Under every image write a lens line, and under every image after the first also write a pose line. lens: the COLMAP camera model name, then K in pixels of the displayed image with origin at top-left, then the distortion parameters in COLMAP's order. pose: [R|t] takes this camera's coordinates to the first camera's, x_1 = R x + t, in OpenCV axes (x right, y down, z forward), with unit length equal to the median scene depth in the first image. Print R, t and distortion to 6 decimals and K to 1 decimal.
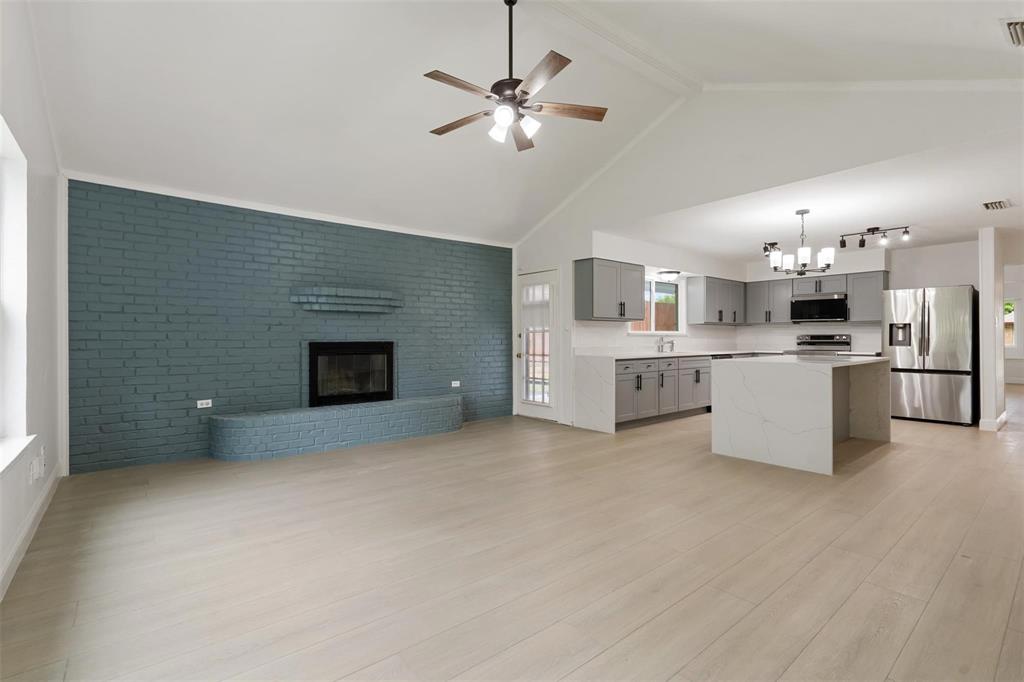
lens RADIAL K [[468.1, 0, 517.5], [0, 468.1, 335.9], [0, 0, 1]] dist [-0.002074, -0.000129]
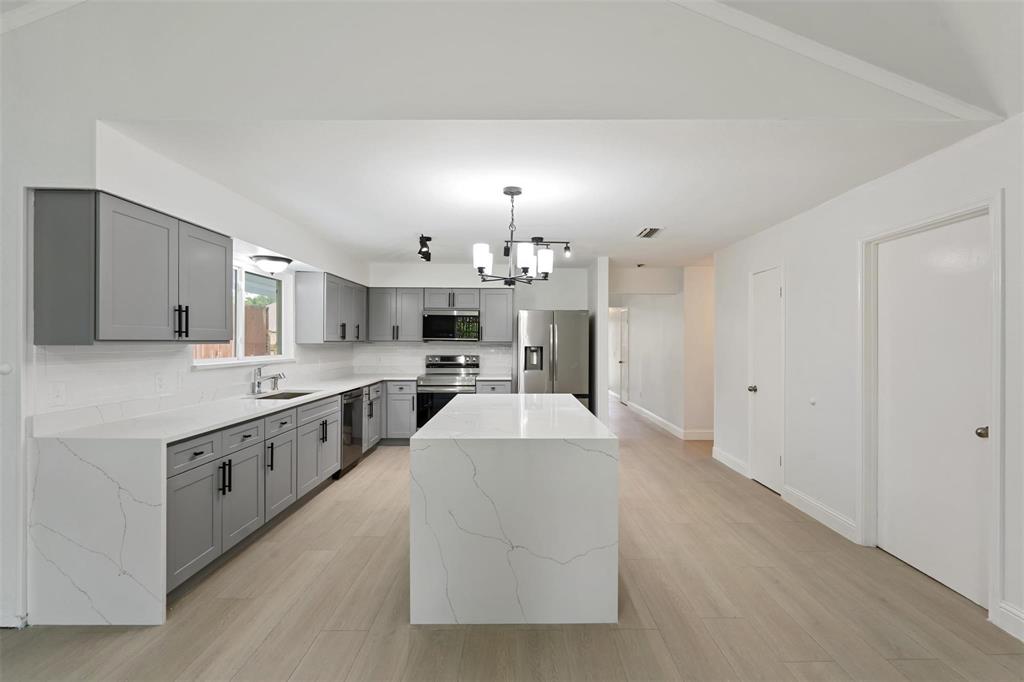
lens RADIAL K [[462.6, 0, 521.0], [0, 462.6, 341.3], [0, 0, 1]] dist [-0.002434, 0.000319]
pose [[0.631882, 0.002691, 0.775060, 0.079385], [-0.006905, 0.999974, 0.002158, -0.039283], [-0.775034, -0.006715, 0.631884, 0.442068]]
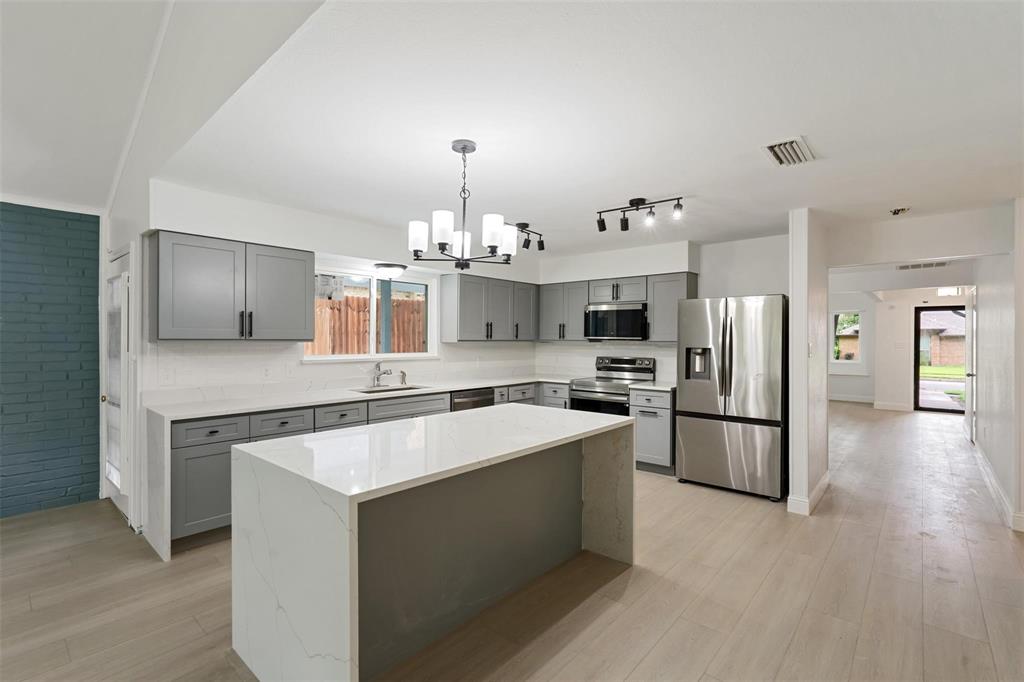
lens RADIAL K [[465.9, 0, 519.1], [0, 465.9, 338.9], [0, 0, 1]] dist [-0.001429, -0.000117]
pose [[0.986339, 0.005207, 0.164647, 0.455008], [-0.005886, 0.999976, 0.003637, -0.041340], [-0.164624, -0.004557, 0.986346, 0.371420]]
